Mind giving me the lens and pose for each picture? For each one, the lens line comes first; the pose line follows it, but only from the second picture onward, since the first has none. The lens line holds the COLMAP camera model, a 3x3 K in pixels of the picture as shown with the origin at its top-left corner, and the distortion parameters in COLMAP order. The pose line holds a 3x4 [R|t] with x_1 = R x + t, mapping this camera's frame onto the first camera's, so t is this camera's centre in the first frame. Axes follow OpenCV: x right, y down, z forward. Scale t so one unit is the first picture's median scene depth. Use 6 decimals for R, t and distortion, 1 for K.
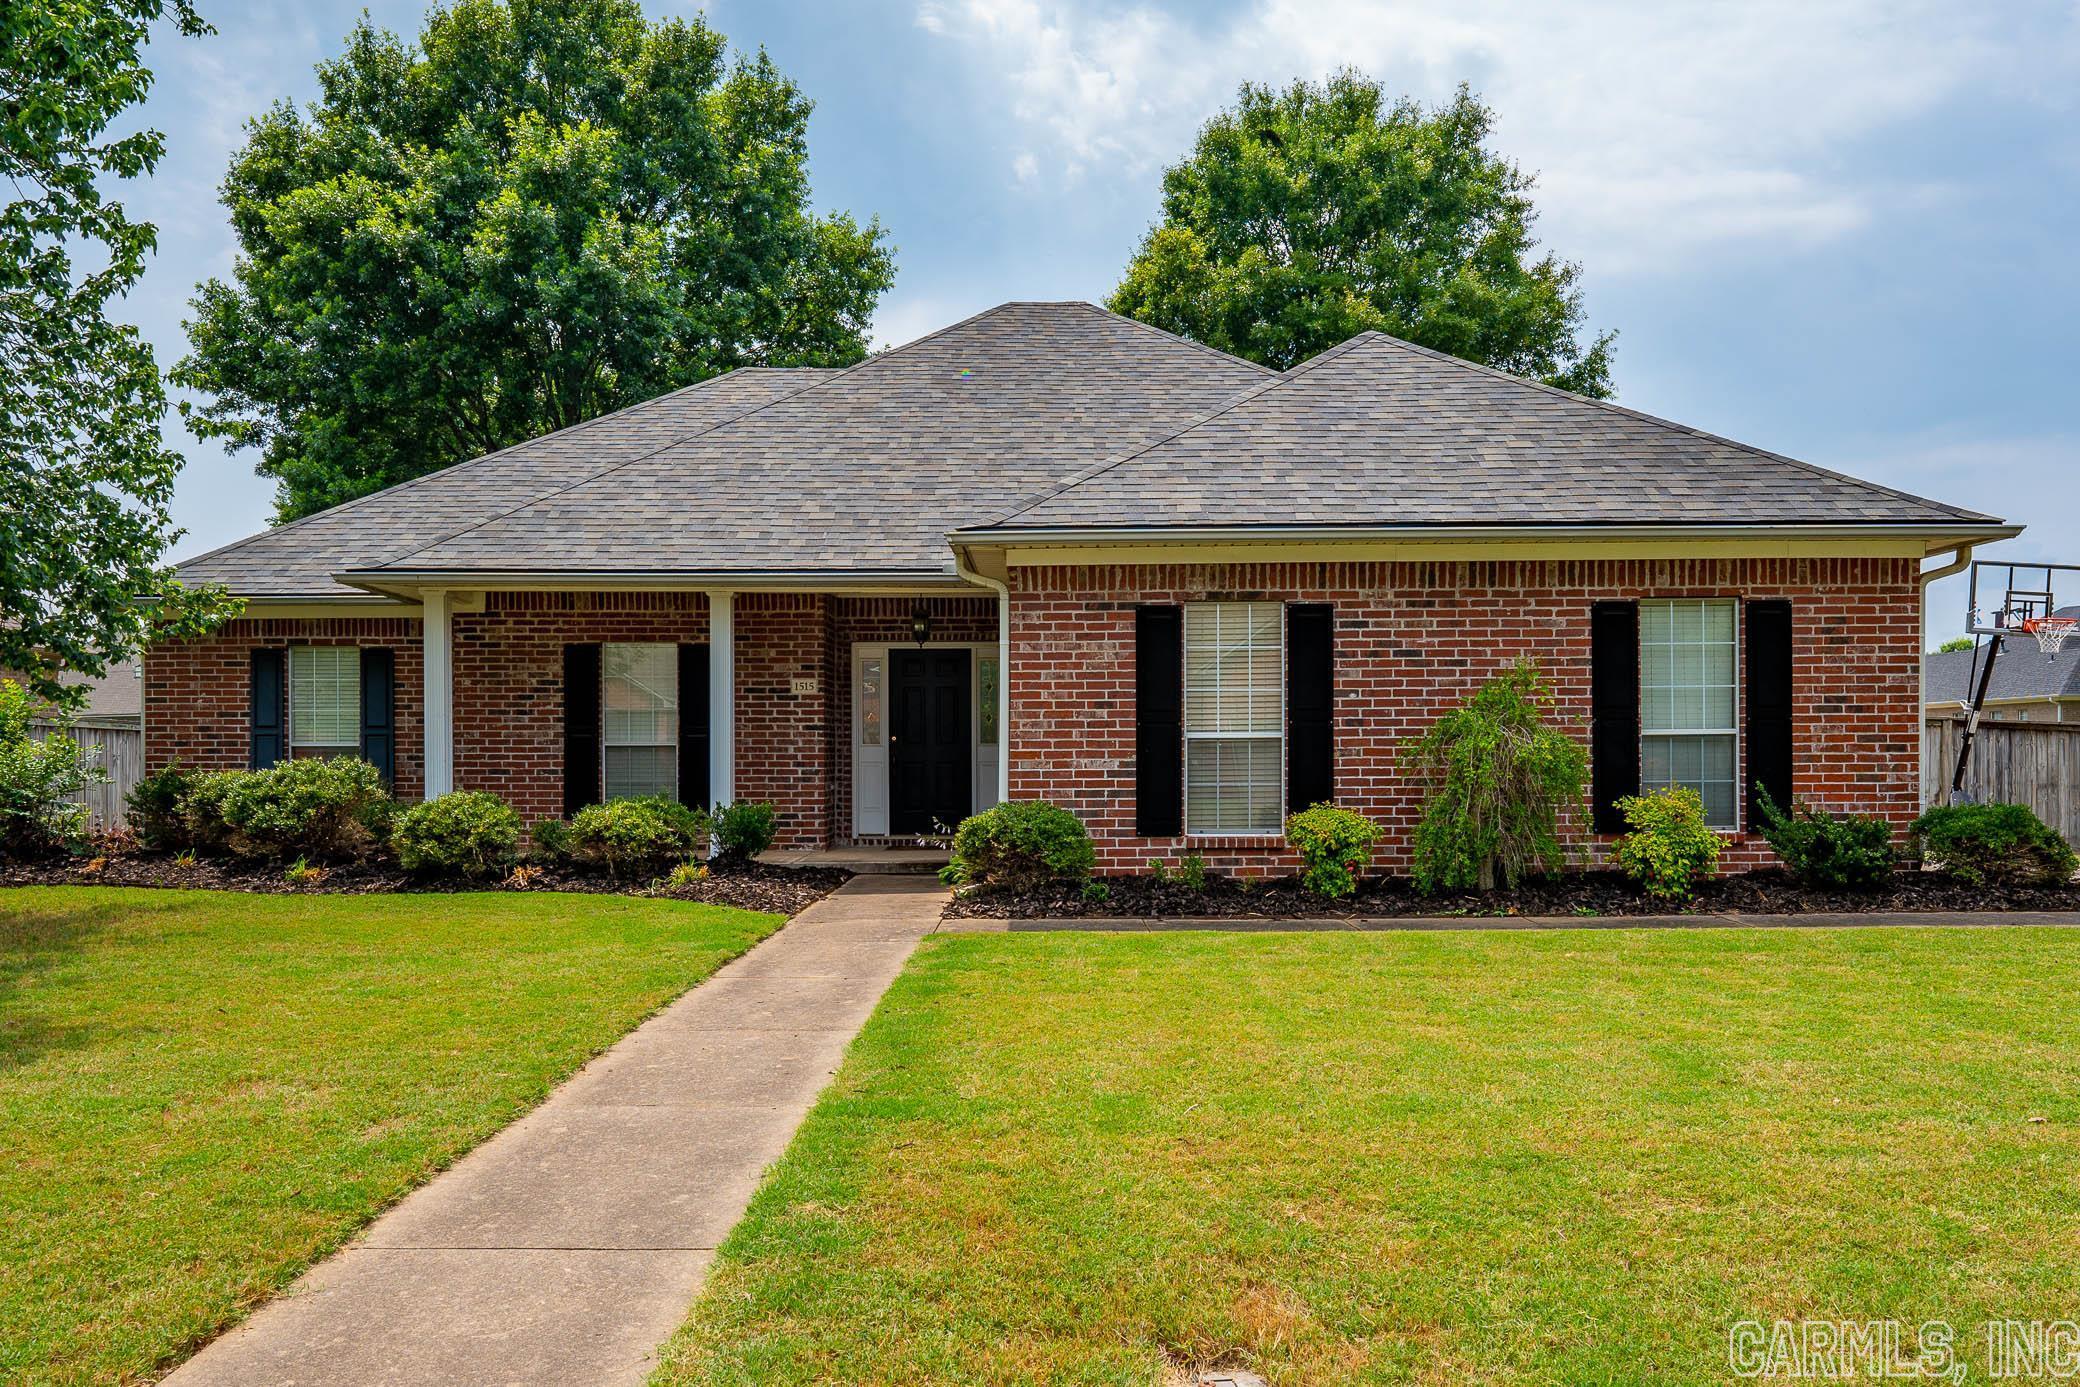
lens RADIAL K [[848.0, 0, 1011.9], [0, 848.0, 687.6], [0, 0, 1]] dist [-0.000879, -0.000237]
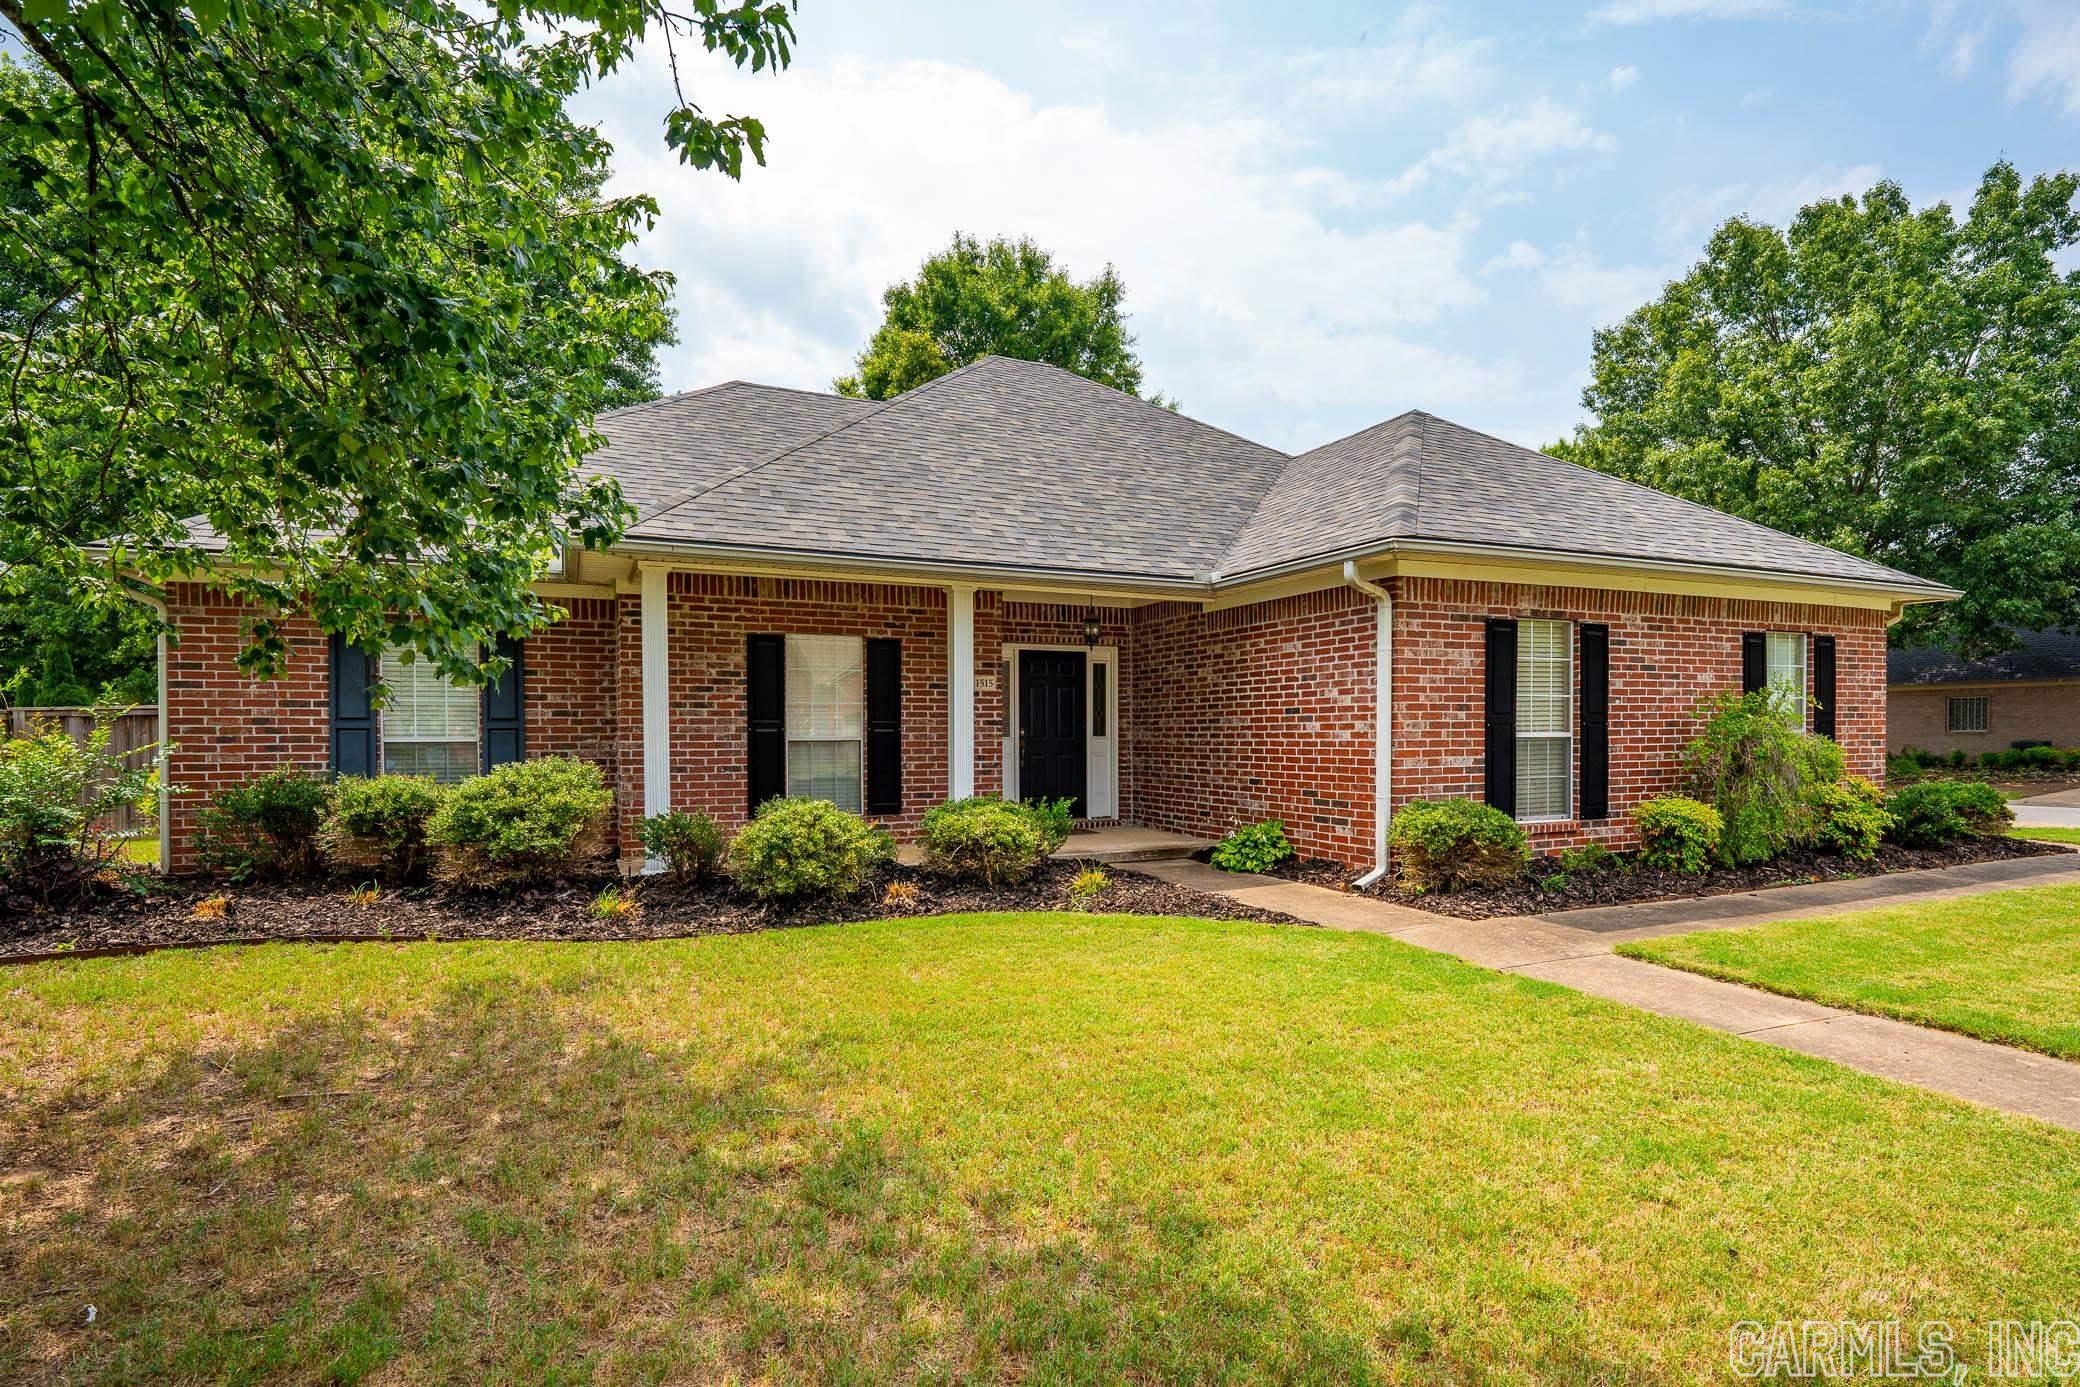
lens RADIAL K [[673.9, 0, 1040.0], [0, 673.9, 693.5], [0, 0, 1]] dist [-0.001275, -0.000081]
pose [[0.964818, 0.015825, 0.262443, -0.480724], [-0.018701, 0.999789, 0.008463, 0.003812], [-0.262254, -0.013073, 0.964910, 0.222980]]
